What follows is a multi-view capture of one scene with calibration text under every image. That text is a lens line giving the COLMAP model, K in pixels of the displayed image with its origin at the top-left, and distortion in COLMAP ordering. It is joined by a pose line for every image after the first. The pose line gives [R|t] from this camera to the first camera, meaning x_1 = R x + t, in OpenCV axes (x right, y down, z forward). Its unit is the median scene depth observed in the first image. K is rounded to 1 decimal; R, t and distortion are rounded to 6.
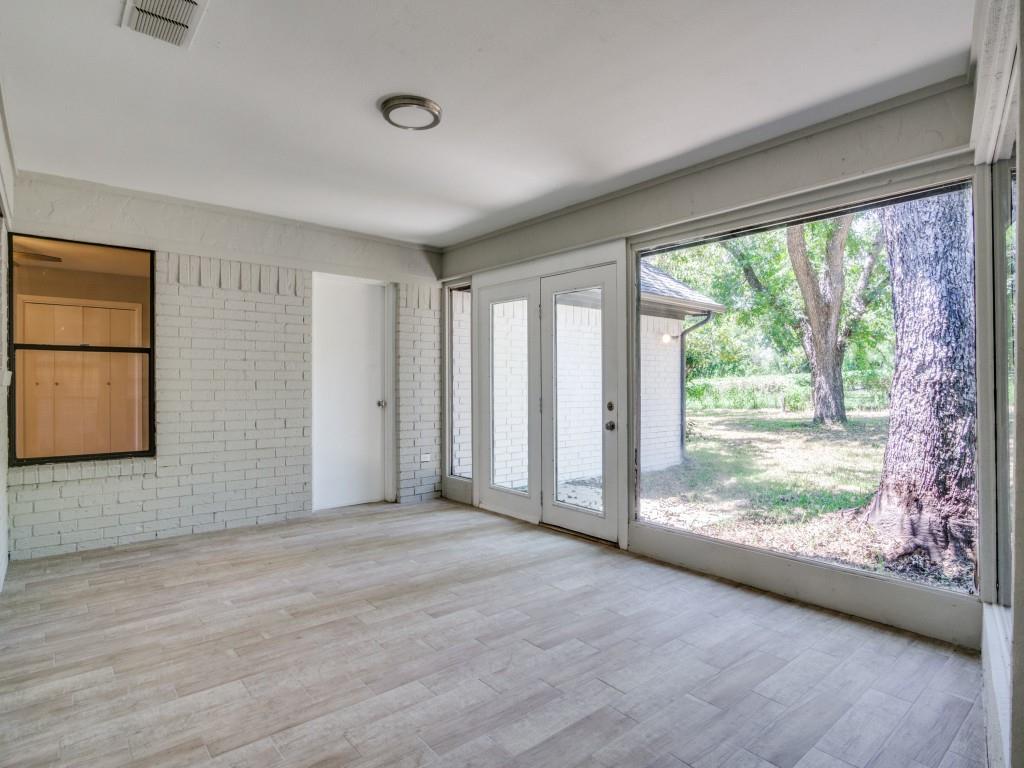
lens RADIAL K [[549.7, 0, 508.6], [0, 549.7, 364.4], [0, 0, 1]] dist [-0.019334, 0.002219]
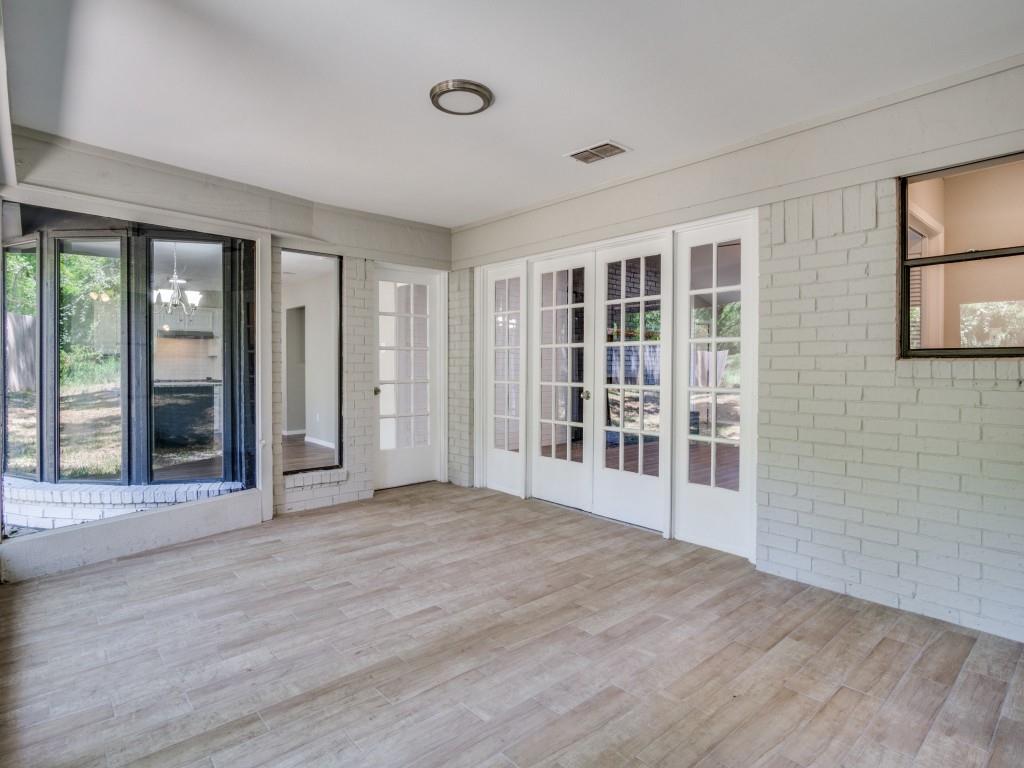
lens RADIAL K [[549.7, 0, 508.6], [0, 549.7, 364.4], [0, 0, 1]] dist [-0.019334, 0.002219]
pose [[-0.999788, -0.005438, -0.019852, -0.172952], [-0.004667, 0.999240, -0.038688, 0.040752], [0.020047, -0.038587, -0.999054, 1.421800]]
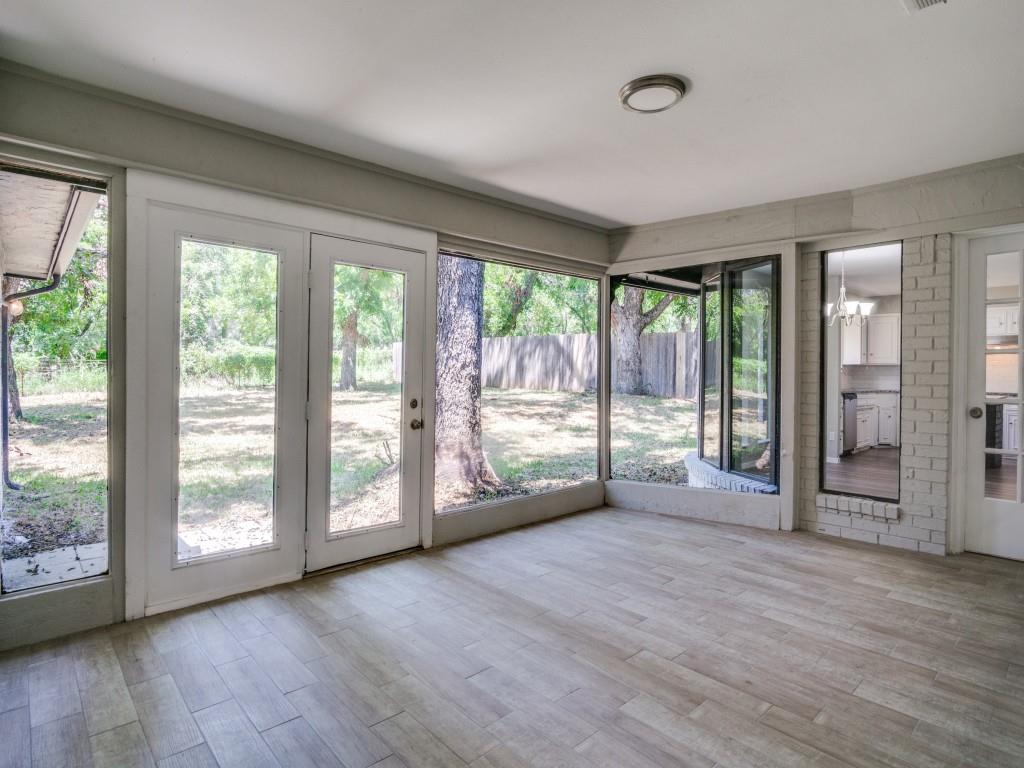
lens RADIAL K [[549.7, 0, 508.6], [0, 549.7, 364.4], [0, 0, 1]] dist [-0.019334, 0.002219]
pose [[-0.036517, 0.011139, 0.999271, -0.794763], [-0.038747, 0.999170, -0.012554, 0.014896], [-0.998582, -0.039177, -0.036055, 0.918507]]
